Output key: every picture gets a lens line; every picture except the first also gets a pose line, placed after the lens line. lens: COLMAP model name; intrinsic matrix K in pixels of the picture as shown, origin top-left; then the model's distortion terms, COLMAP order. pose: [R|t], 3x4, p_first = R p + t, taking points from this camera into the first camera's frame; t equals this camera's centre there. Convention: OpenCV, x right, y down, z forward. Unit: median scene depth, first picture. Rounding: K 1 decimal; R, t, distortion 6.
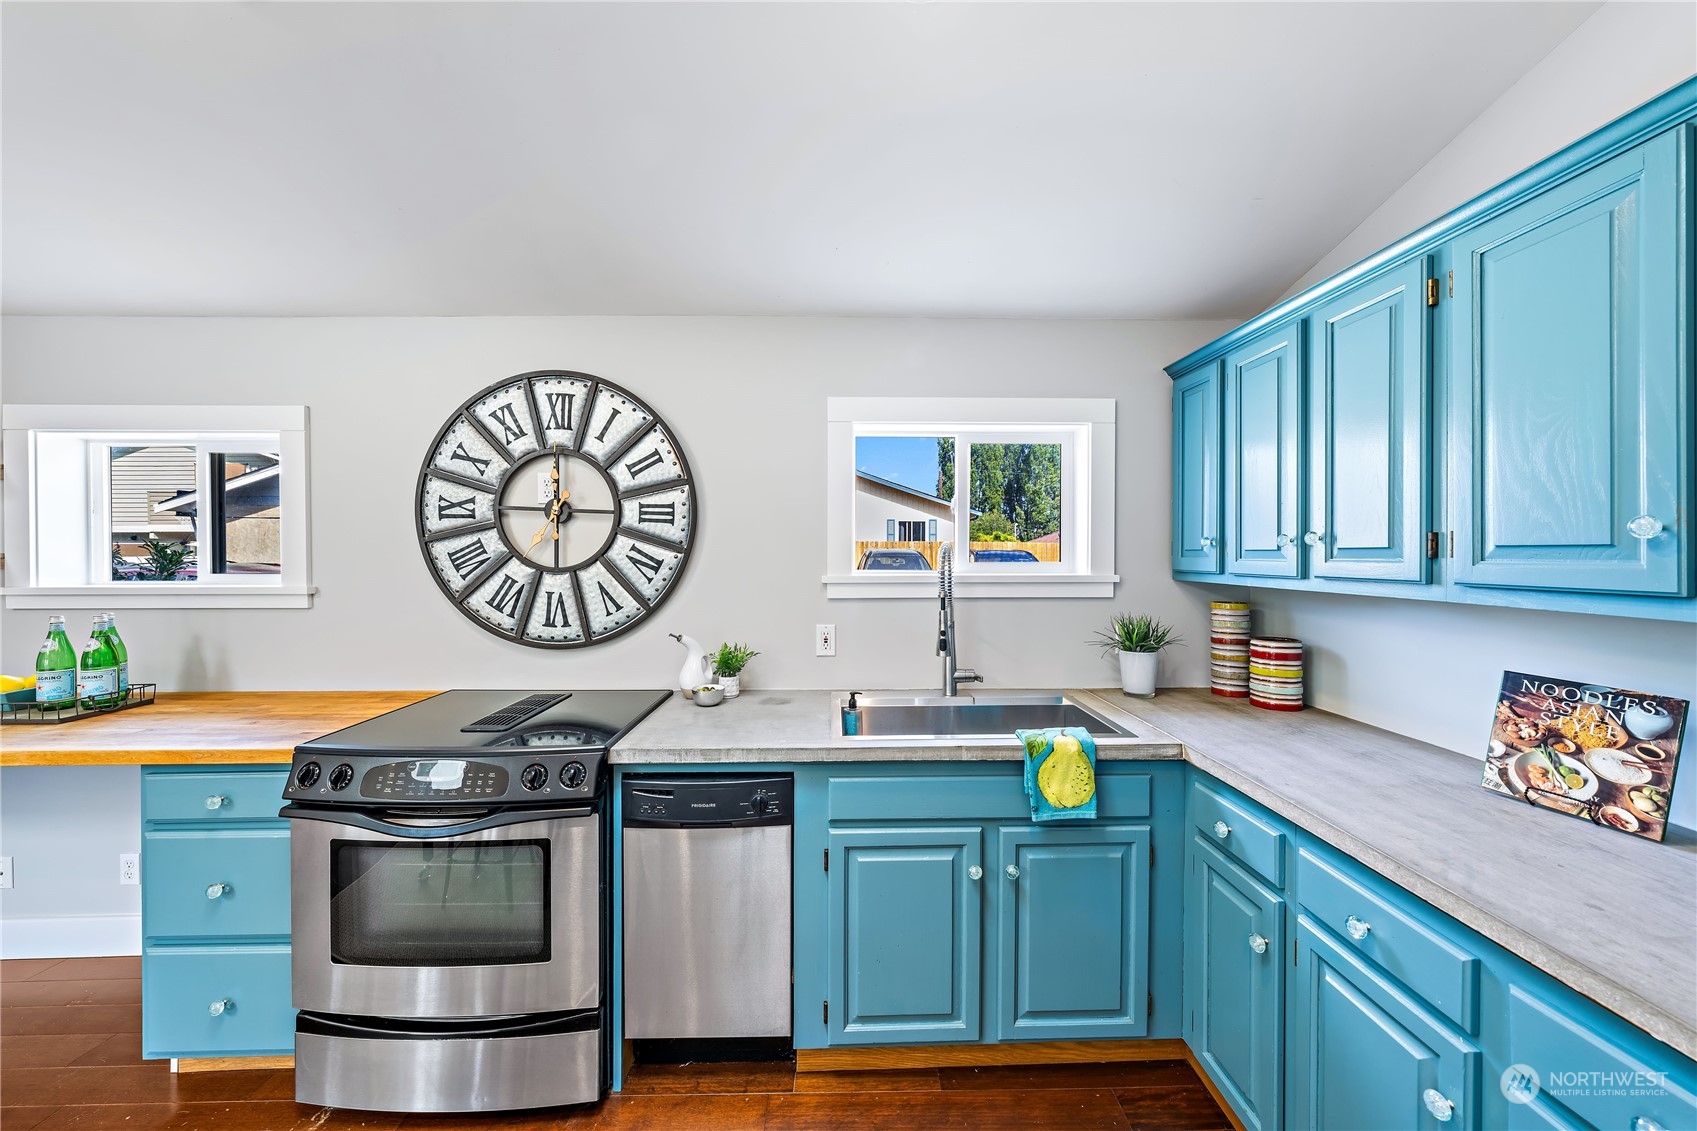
lens RADIAL K [[599.3, 0, 831.1], [0, 599.3, 555.2], [0, 0, 1]] dist [-0.001714, -0.000102]
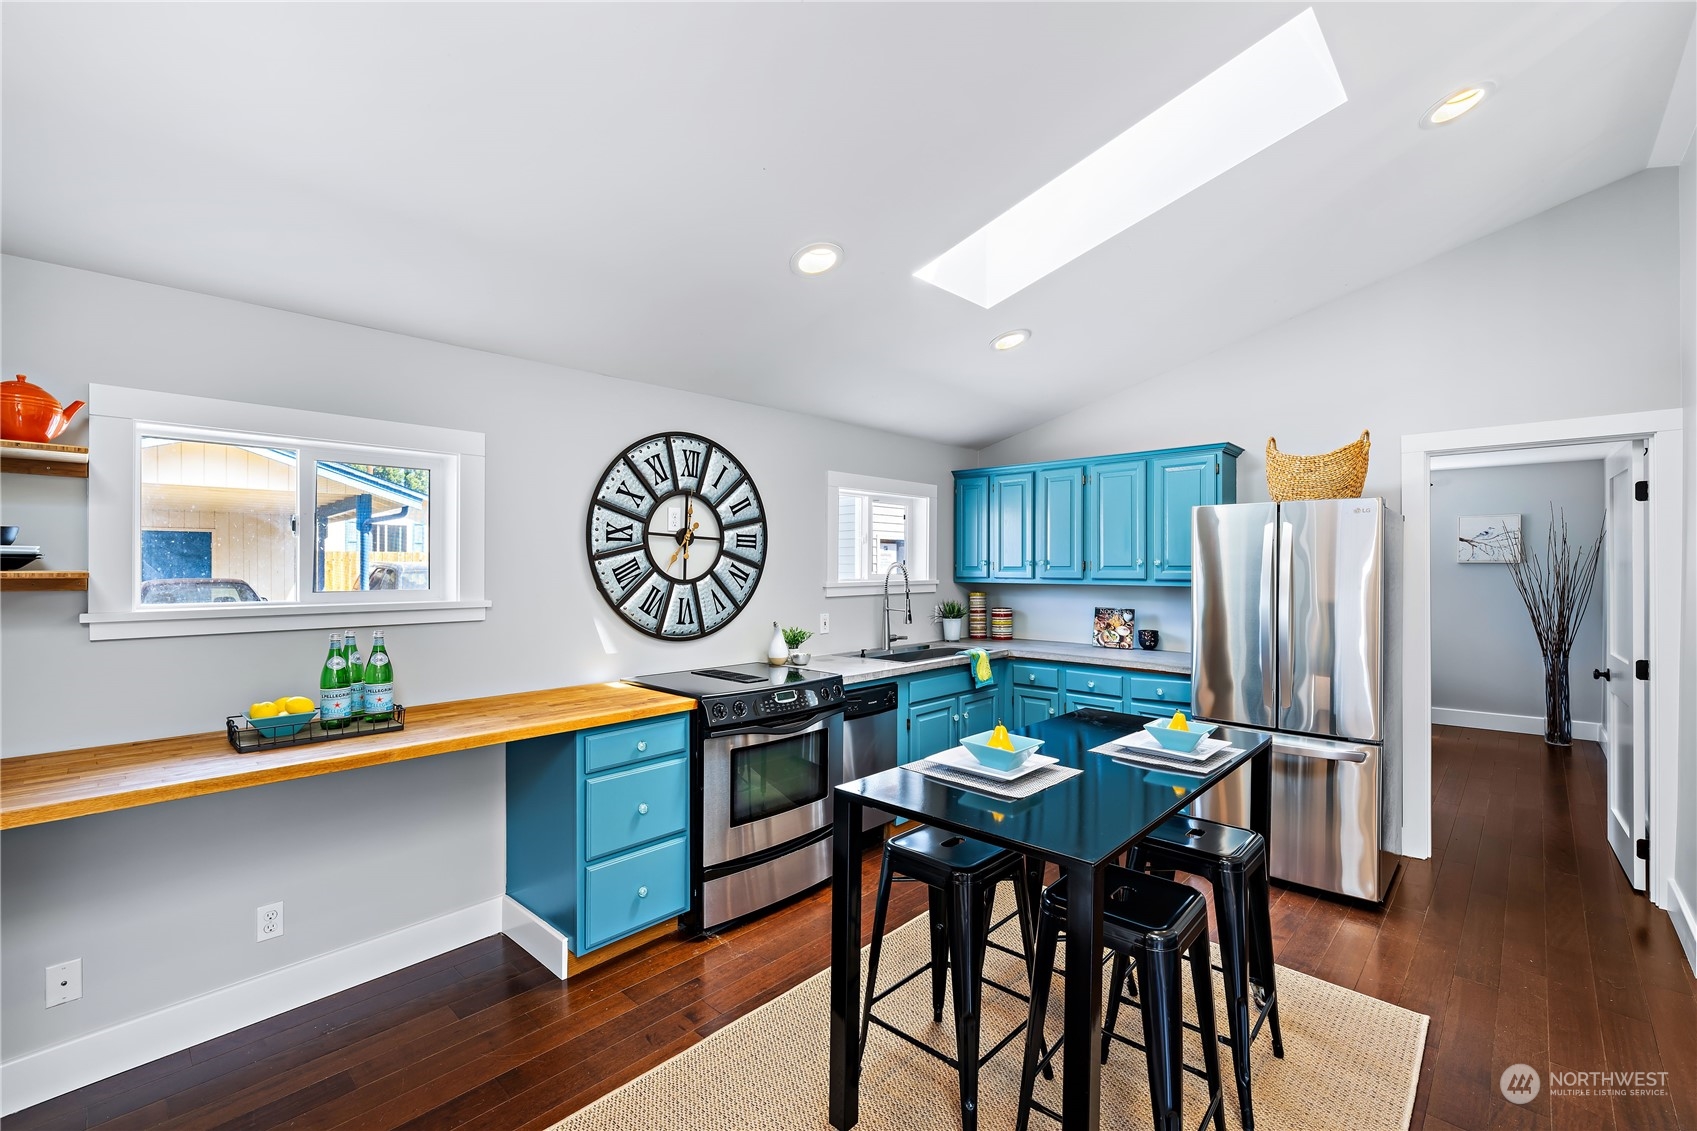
lens RADIAL K [[711.9, 0, 848.5], [0, 711.9, 565.5], [0, 0, 1]] dist [-0.001679, -0.000346]
pose [[0.705594, 0.000711, 0.708616, -1.329953], [0.002668, 0.999990, -0.003659, -0.004067], [-0.708612, 0.004473, 0.705585, -0.377744]]
